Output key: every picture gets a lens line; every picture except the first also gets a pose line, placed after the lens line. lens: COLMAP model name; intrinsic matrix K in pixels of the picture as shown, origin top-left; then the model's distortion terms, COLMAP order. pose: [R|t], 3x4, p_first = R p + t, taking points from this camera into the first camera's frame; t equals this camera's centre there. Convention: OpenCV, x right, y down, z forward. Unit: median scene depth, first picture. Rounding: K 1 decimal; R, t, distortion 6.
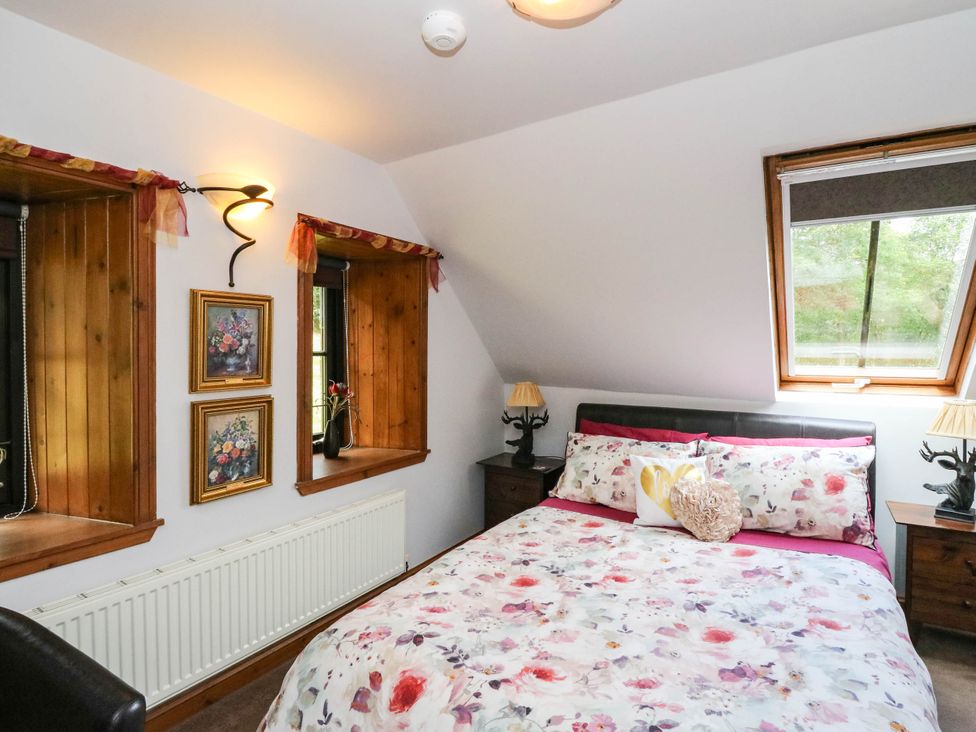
lens RADIAL K [[519.8, 0, 478.3], [0, 519.8, 353.6], [0, 0, 1]] dist [0.014924, -0.027180]
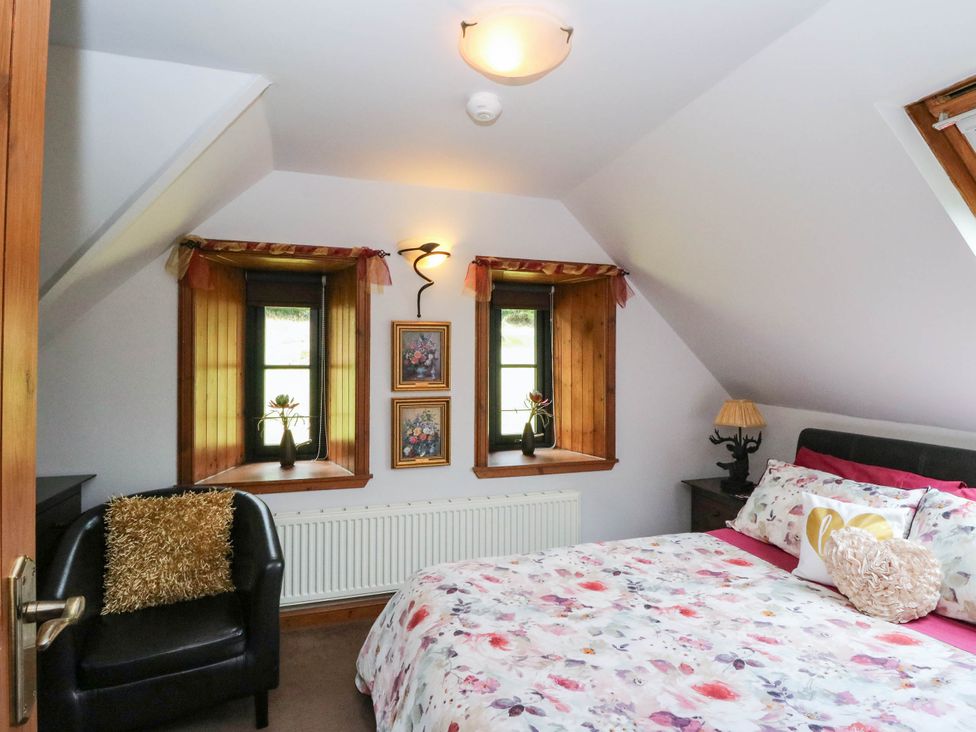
lens RADIAL K [[509.6, 0, 471.7], [0, 509.6, 356.3], [0, 0, 1]] dist [0.002925, -0.011827]
pose [[0.757228, -0.005130, -0.653131, 0.480958], [-0.008599, 0.999804, -0.017822, -0.000013], [0.653094, 0.019112, 0.757035, 0.052070]]
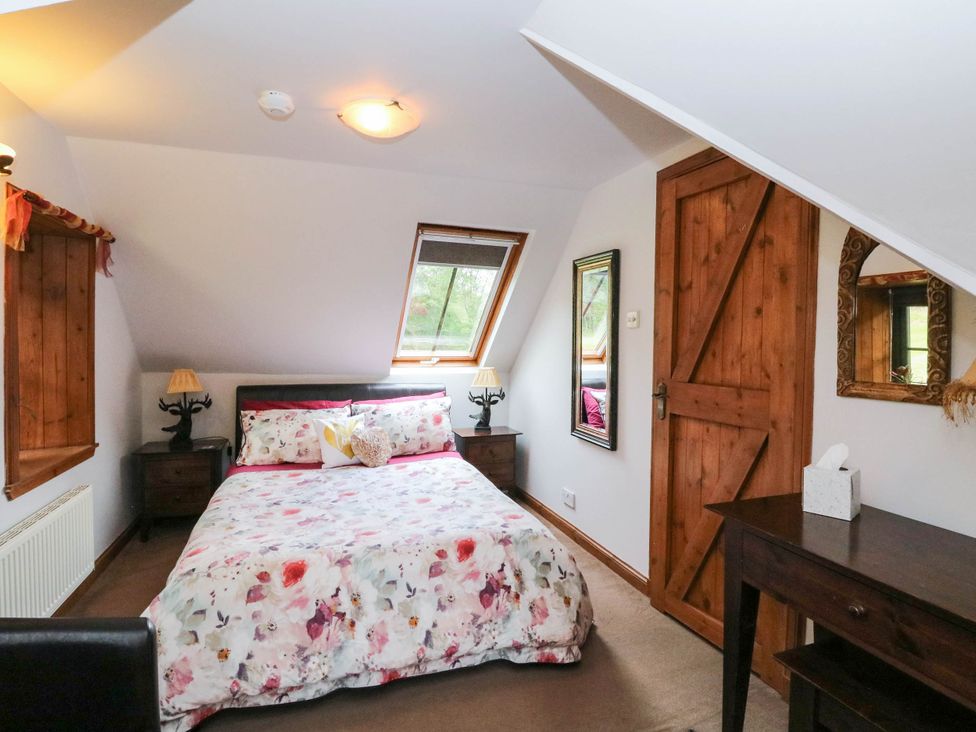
lens RADIAL K [[544.7, 0, 483.8], [0, 544.7, 350.4], [0, 0, 1]] dist [0.002901, -0.012202]
pose [[0.622860, -0.007741, 0.782295, -0.584178], [-0.003471, 0.999914, 0.012659, 0.002963], [-0.782326, -0.010600, 0.622779, -0.214980]]
